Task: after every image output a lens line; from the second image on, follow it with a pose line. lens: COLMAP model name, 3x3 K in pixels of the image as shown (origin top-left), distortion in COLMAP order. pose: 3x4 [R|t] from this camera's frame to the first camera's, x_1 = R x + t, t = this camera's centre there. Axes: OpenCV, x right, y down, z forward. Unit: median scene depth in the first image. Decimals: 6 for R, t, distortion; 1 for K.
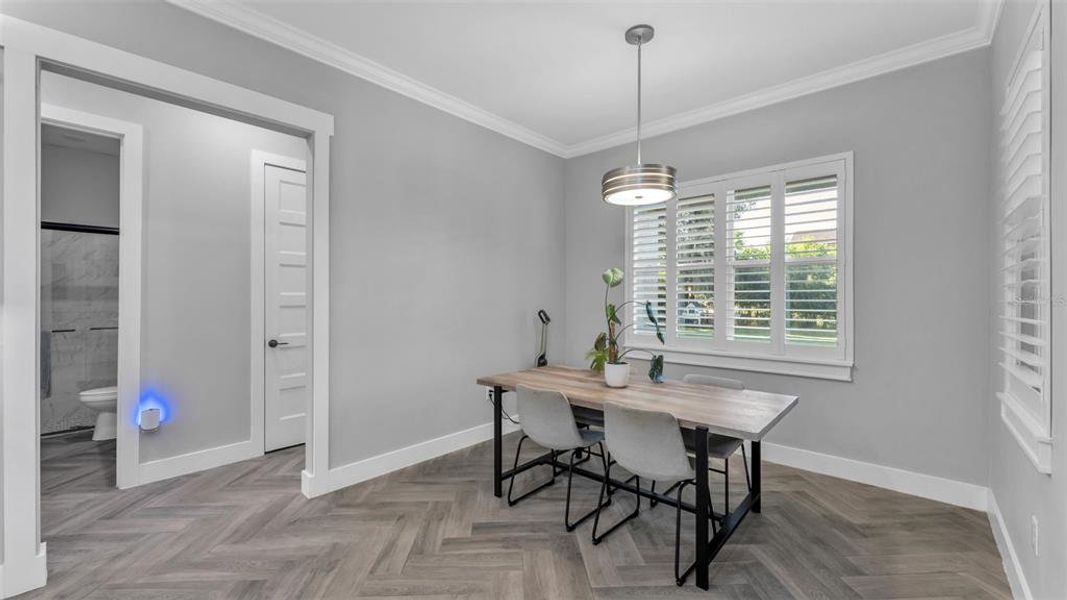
lens RADIAL K [[434.2, 0, 531.6], [0, 434.2, 293.6], [0, 0, 1]] dist [0.002598, 0.000963]
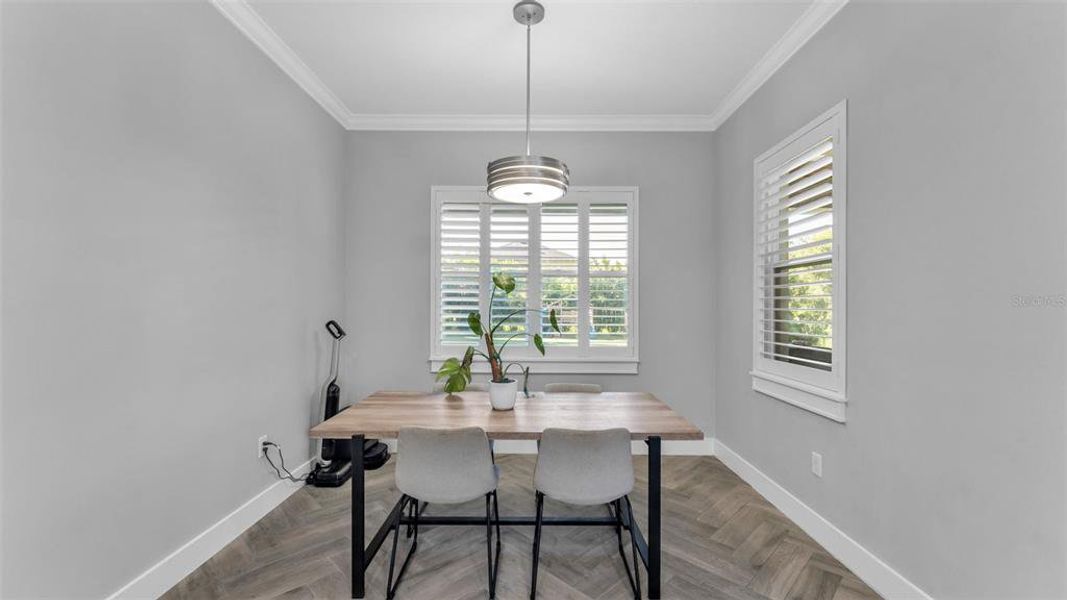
lens RADIAL K [[434.2, 0, 529.3], [0, 434.2, 299.9], [0, 0, 1]] dist [0.002598, 0.000963]
pose [[0.743909, 0.010670, 0.668196, -0.315950], [-0.009750, 0.999939, -0.005112, 0.002418], [-0.668210, -0.002712, 0.743968, 0.294736]]
